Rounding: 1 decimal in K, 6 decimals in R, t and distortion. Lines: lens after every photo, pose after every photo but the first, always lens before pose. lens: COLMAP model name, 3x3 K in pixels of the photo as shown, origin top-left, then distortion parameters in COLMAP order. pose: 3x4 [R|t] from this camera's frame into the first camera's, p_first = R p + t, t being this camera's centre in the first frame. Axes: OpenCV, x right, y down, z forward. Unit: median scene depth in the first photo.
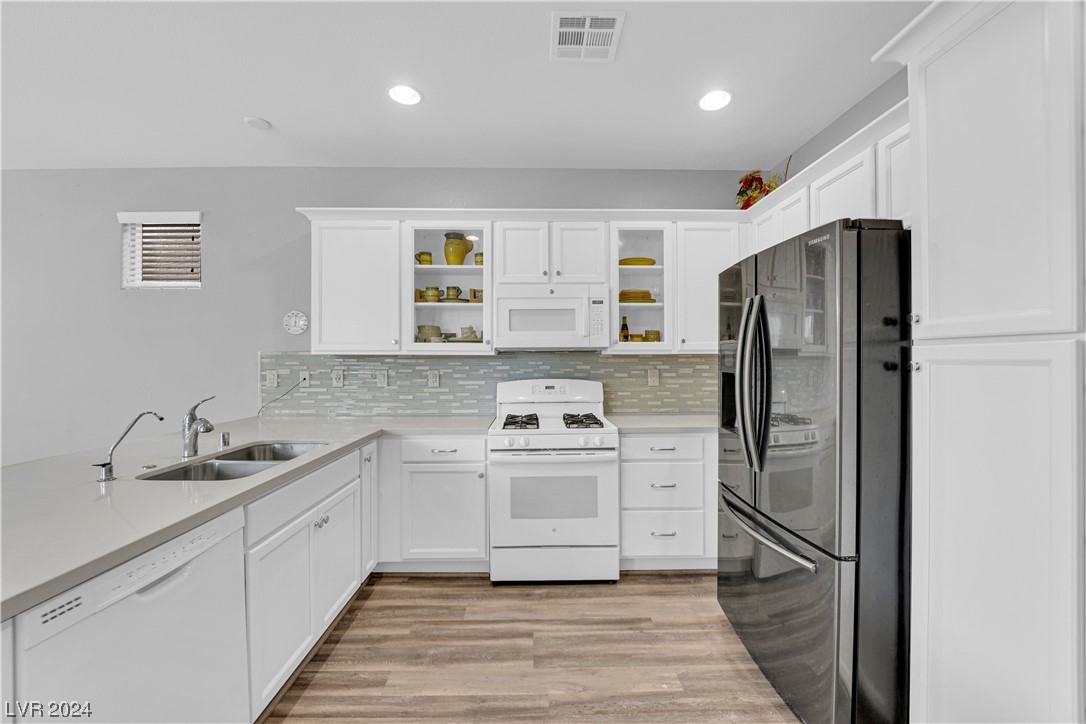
lens RADIAL K [[434.9, 0, 541.1], [0, 434.9, 357.6], [0, 0, 1]] dist [-0.006440, -0.006336]
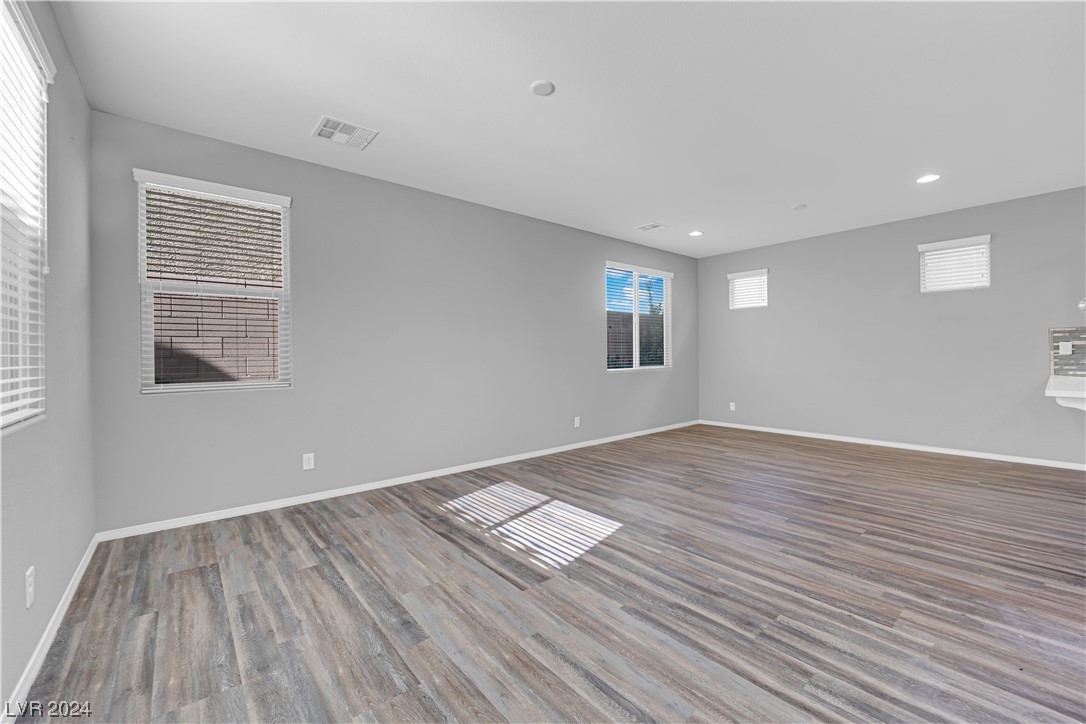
lens RADIAL K [[434.9, 0, 541.1], [0, 434.9, 357.6], [0, 0, 1]] dist [-0.006440, -0.006336]
pose [[0.624656, 0.000997, -0.780899, -0.750867], [0.010404, 0.999900, 0.009598, 0.059836], [0.780831, -0.014120, 0.624583, -1.343789]]
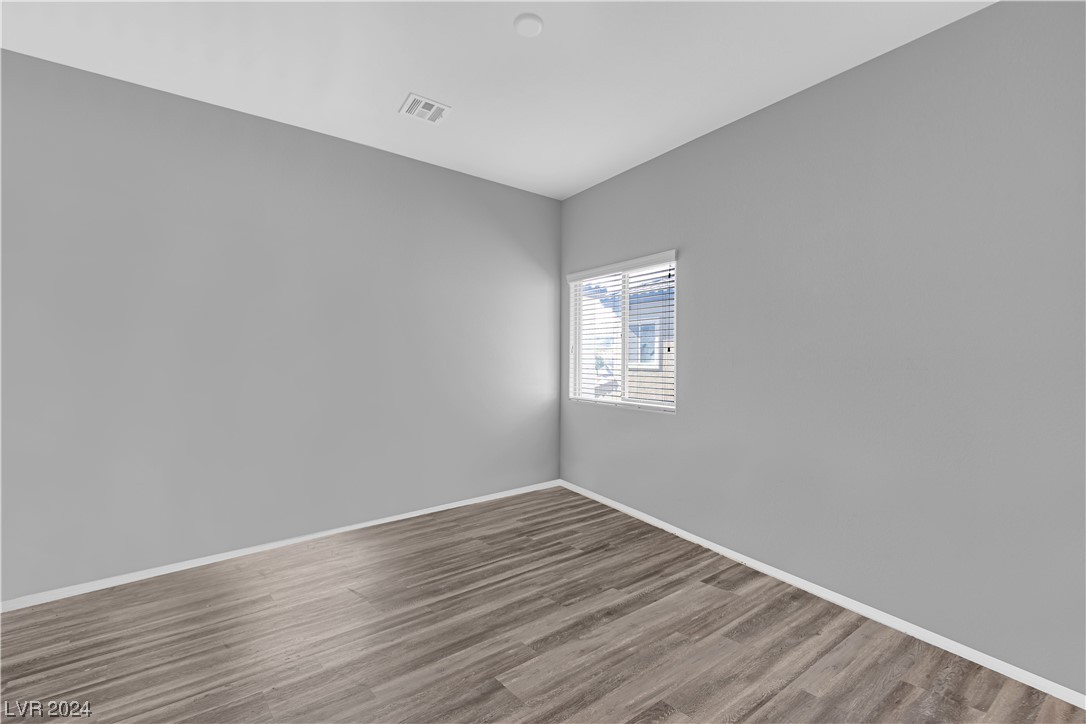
lens RADIAL K [[531.0, 0, 573.4], [0, 531.0, 359.6], [0, 0, 1]] dist [-0.010482, -0.008123]
pose [[-0.783429, 0.030240, -0.620745, -0.921427], [0.042138, 0.999102, -0.004509, 0.072431], [0.620051, -0.029689, -0.784000, 1.176901]]
